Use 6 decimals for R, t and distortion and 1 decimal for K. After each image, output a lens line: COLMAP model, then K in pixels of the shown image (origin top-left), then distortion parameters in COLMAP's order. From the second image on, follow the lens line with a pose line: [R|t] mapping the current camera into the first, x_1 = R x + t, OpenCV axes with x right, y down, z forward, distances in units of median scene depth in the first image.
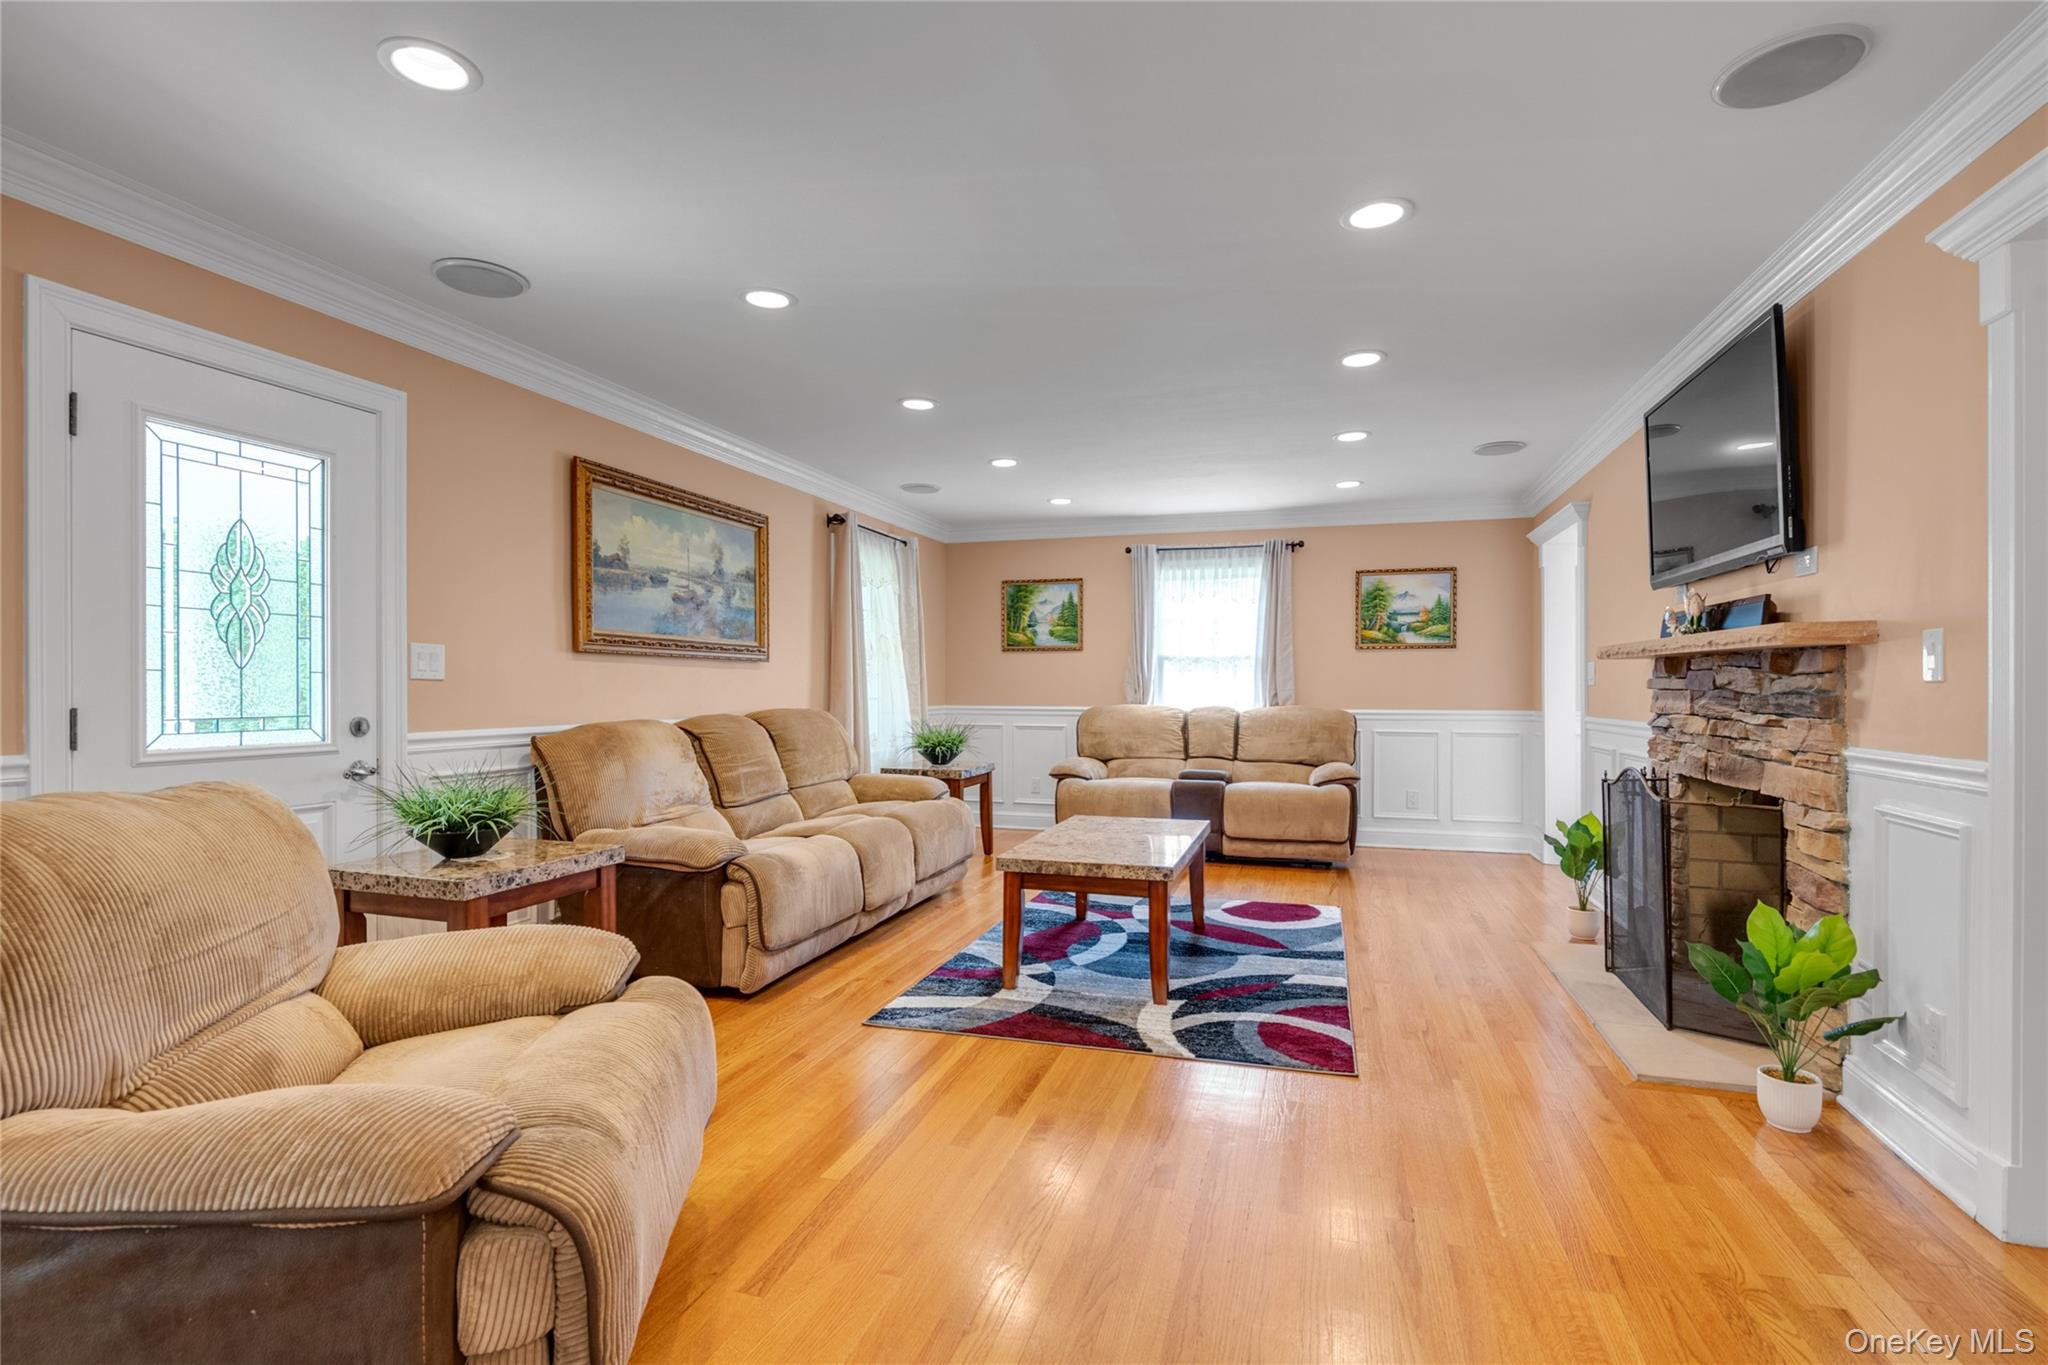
lens RADIAL K [[954.4, 0, 1021.5], [0, 954.4, 687.6], [0, 0, 1]] dist [-0.001024, -0.003818]
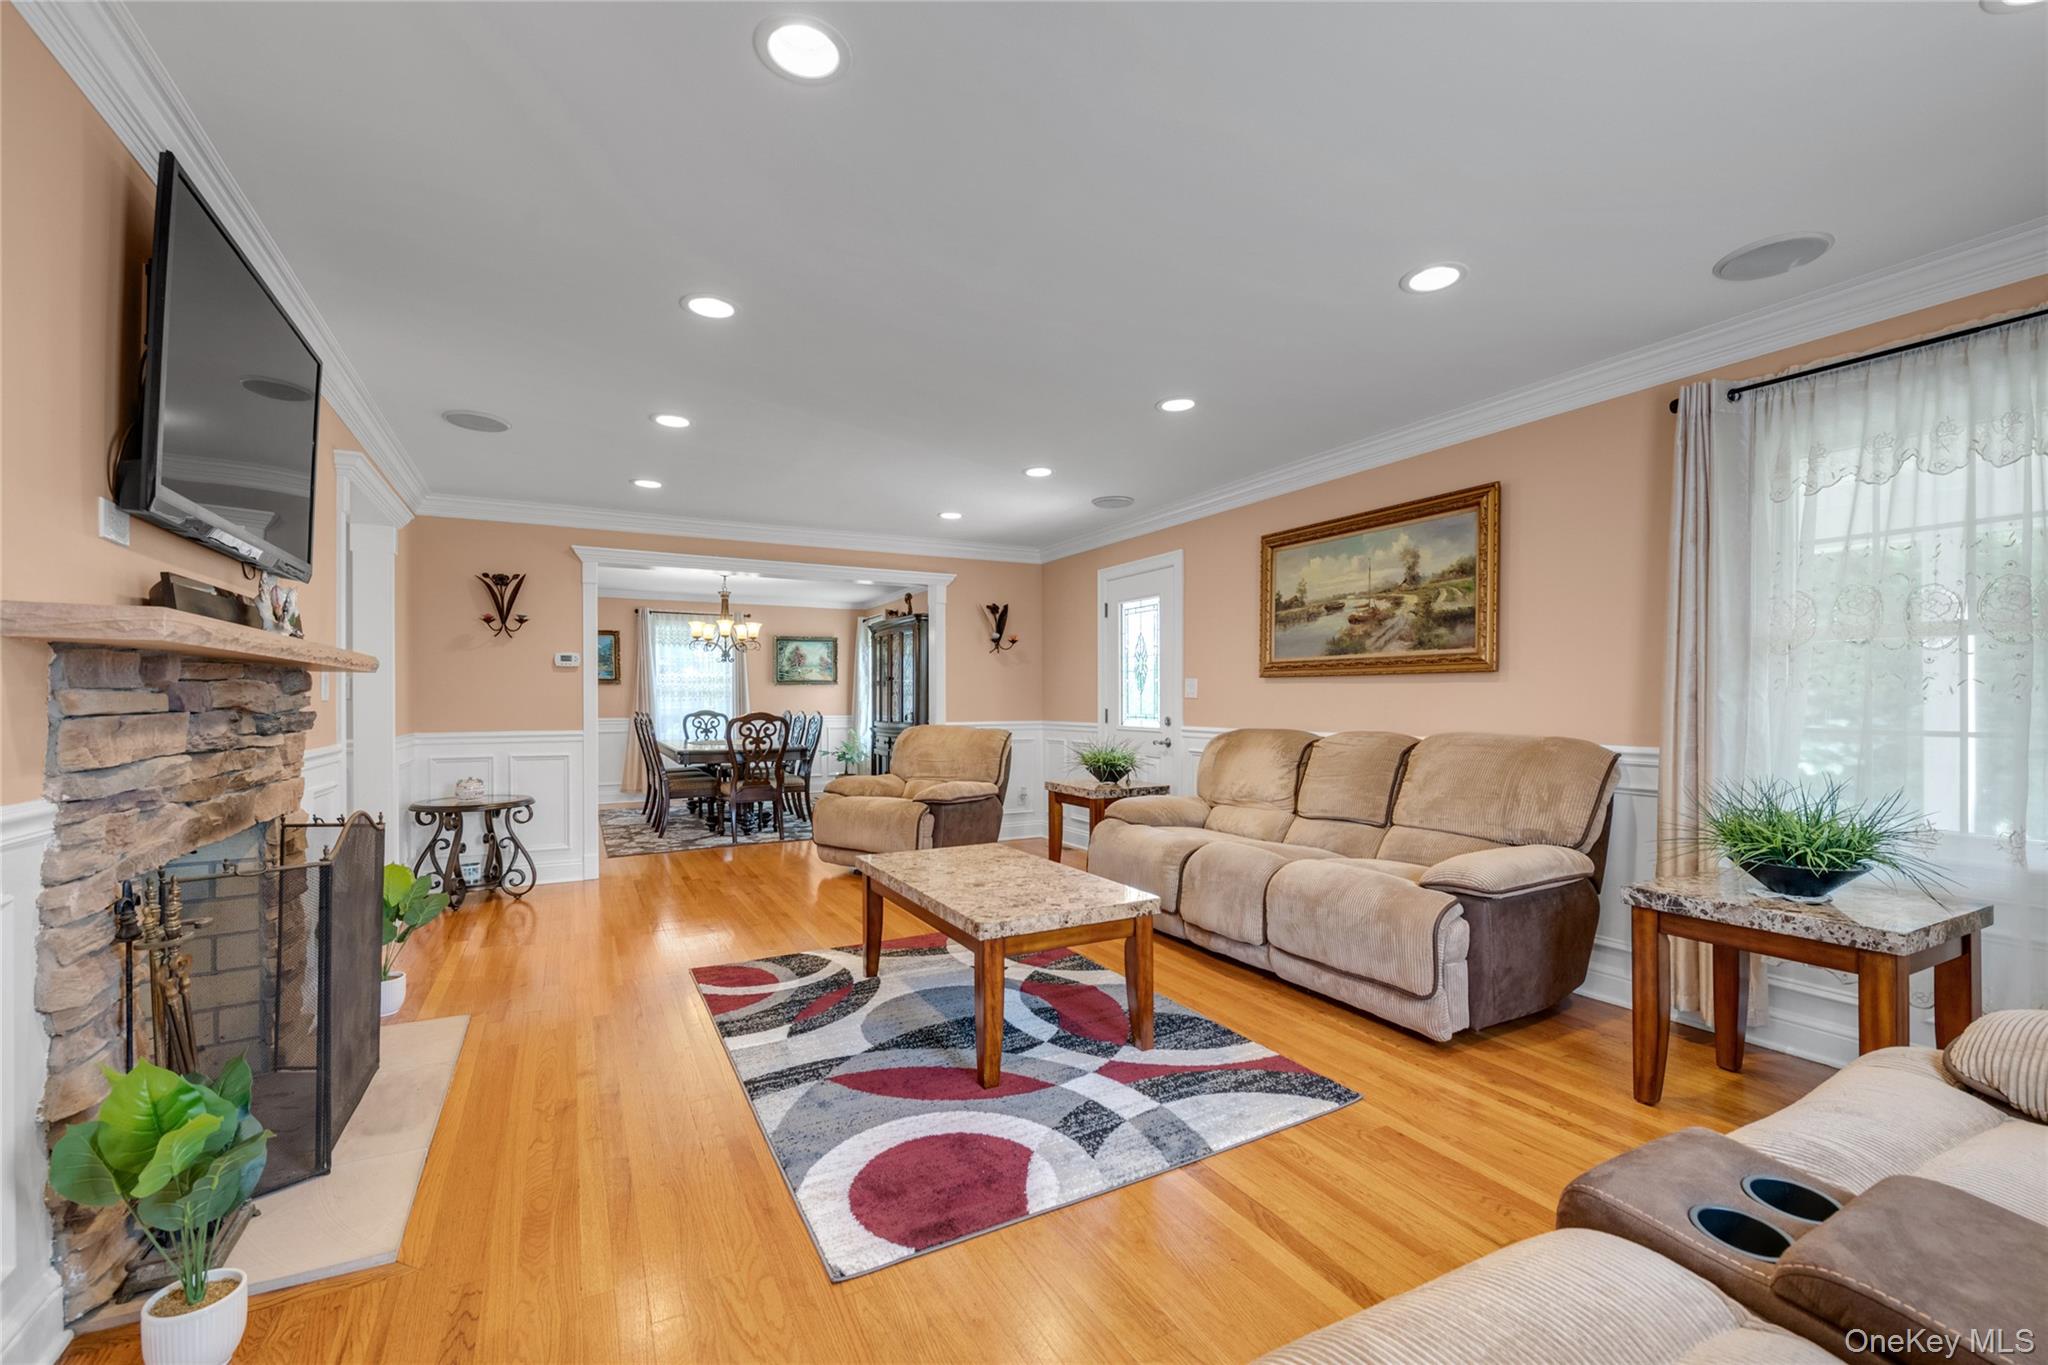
lens RADIAL K [[840.4, 0, 1022.4], [0, 840.4, 704.3], [0, 0, 1]] dist [-0.008535, 0.000235]
pose [[-0.697256, 0.003595, -0.716813, 0.619768], [-0.001648, 0.999977, 0.006619, -0.005421], [0.716821, 0.005796, -0.697234, 1.528699]]
